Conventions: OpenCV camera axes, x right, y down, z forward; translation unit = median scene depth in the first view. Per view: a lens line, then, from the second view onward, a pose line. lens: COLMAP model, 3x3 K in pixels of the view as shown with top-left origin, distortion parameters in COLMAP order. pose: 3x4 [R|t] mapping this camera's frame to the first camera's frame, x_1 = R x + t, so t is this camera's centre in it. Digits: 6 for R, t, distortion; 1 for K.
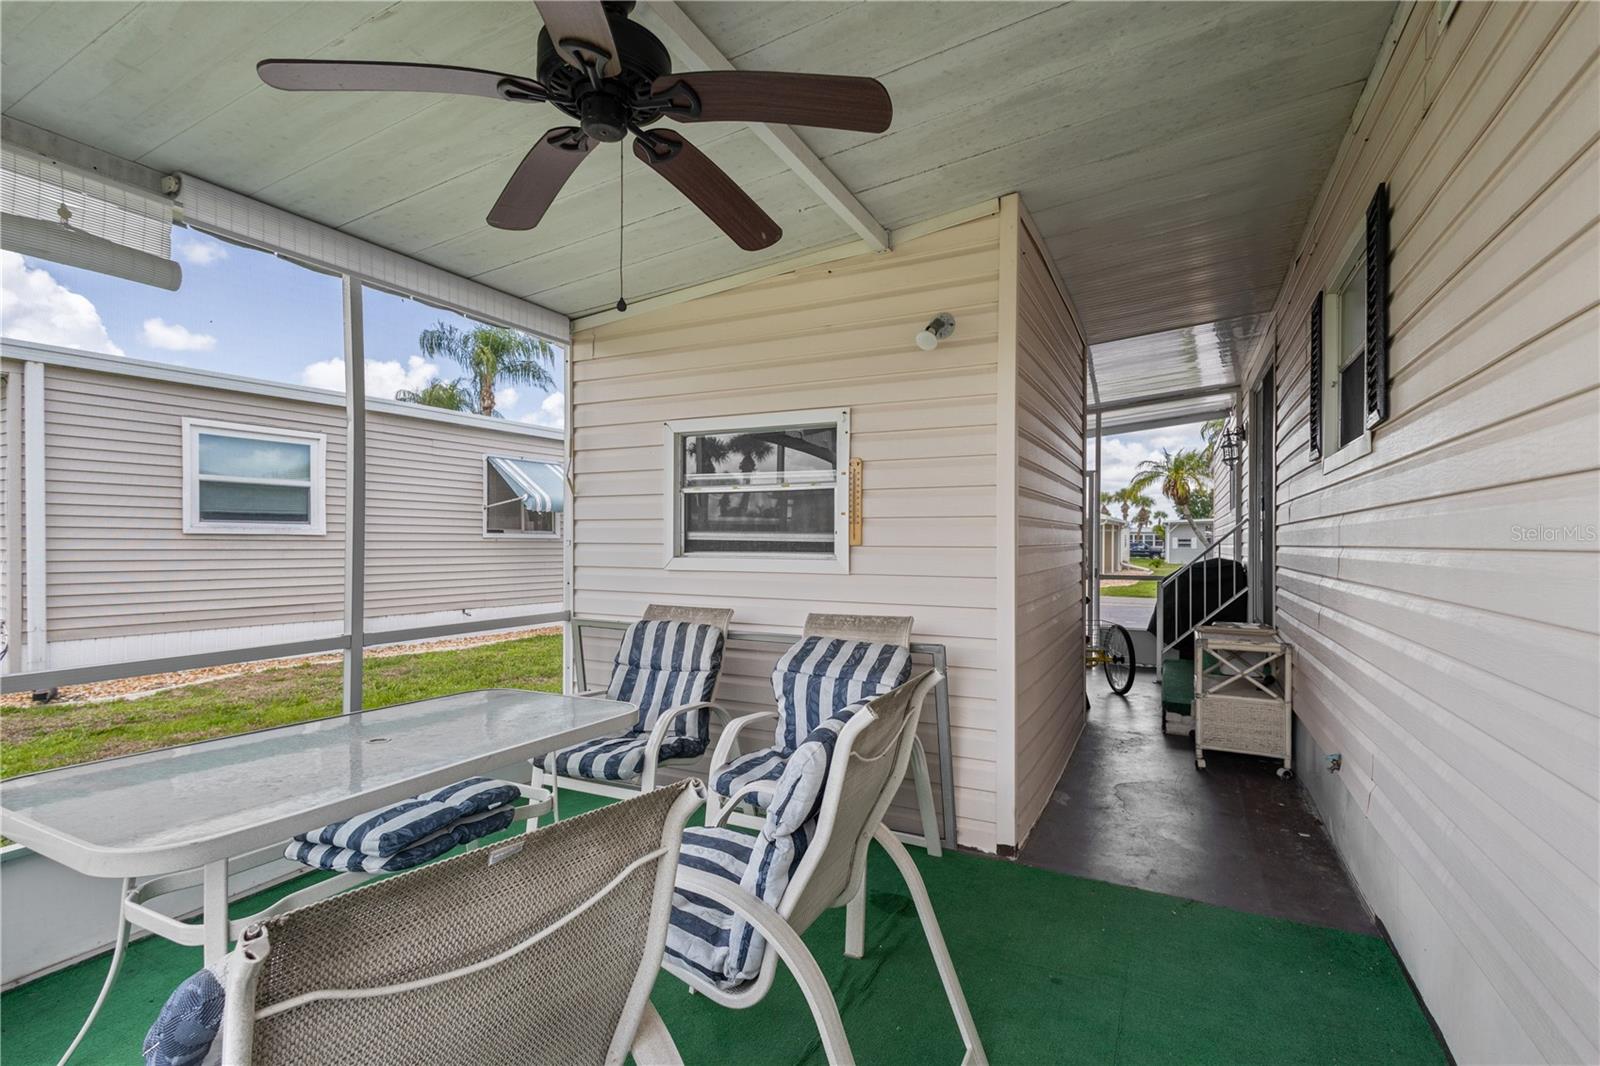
lens RADIAL K [[743.4, 0, 802.6], [0, 743.4, 539.2], [0, 0, 1]] dist [0.003971, 0.000372]
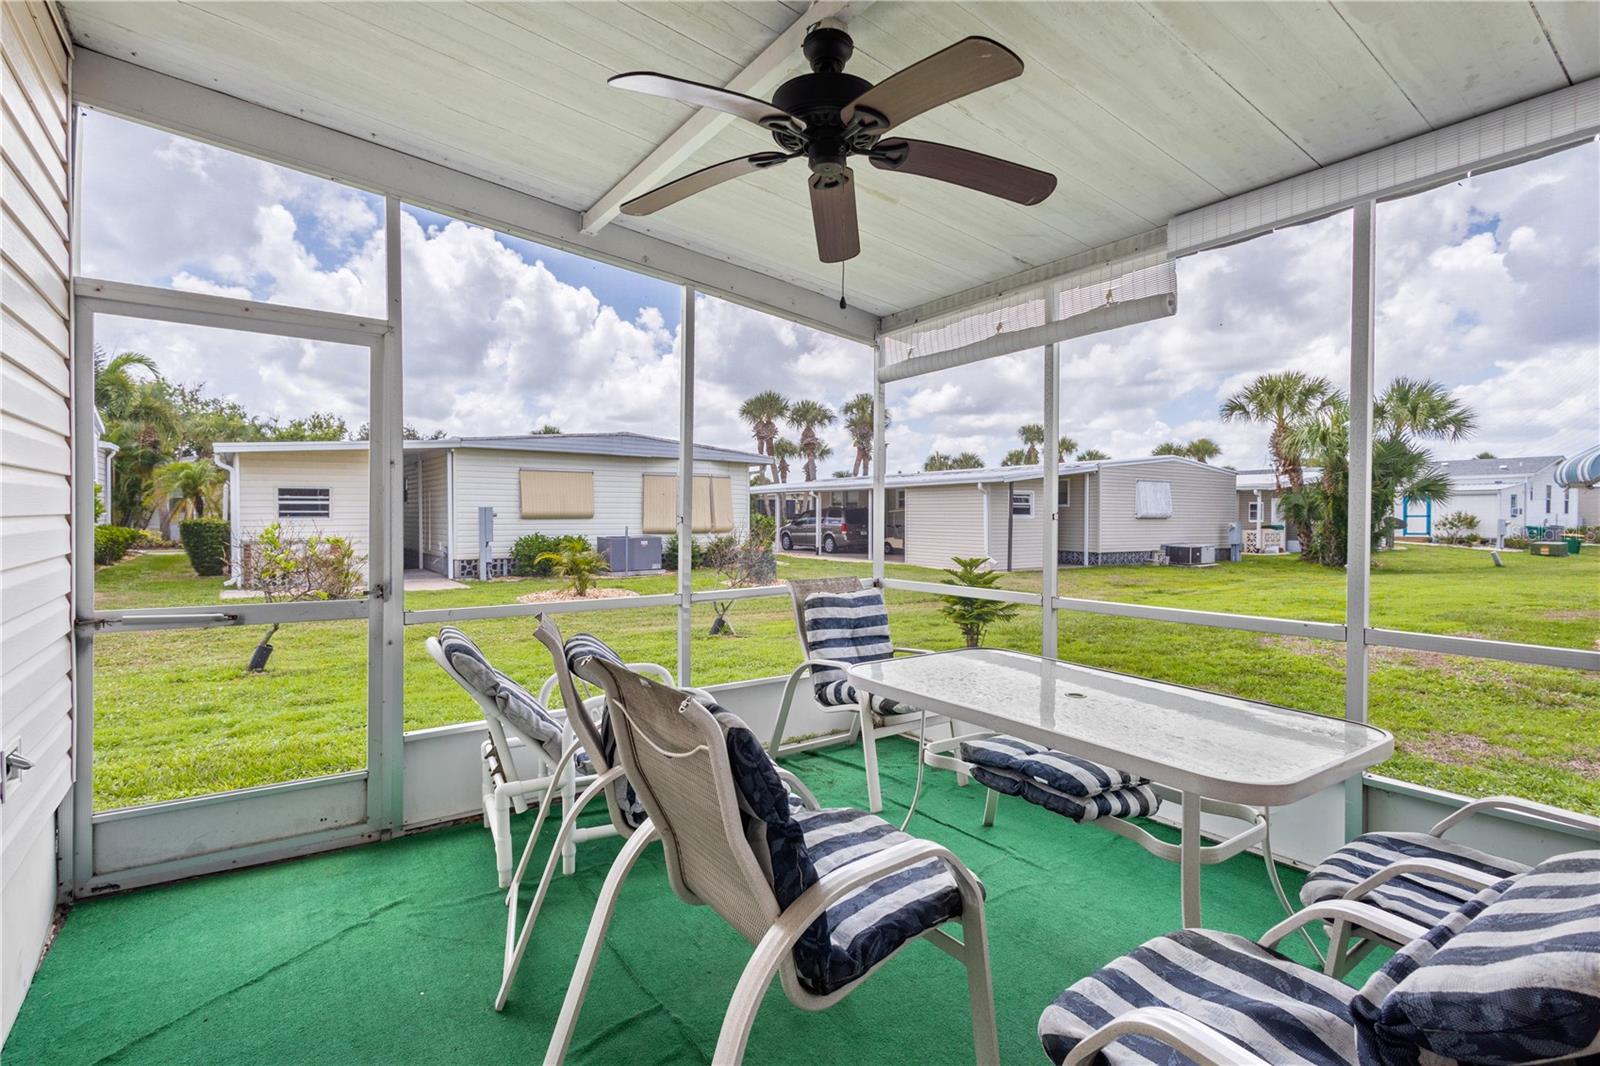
lens RADIAL K [[743.4, 0, 799.0], [0, 743.4, 524.9], [0, 0, 1]] dist [0.003971, 0.000372]
pose [[-0.467934, 0.005699, -0.883745, 0.505111], [-0.001282, 0.999974, 0.007127, 0.006811], [0.883762, 0.004468, -0.467914, 0.964123]]
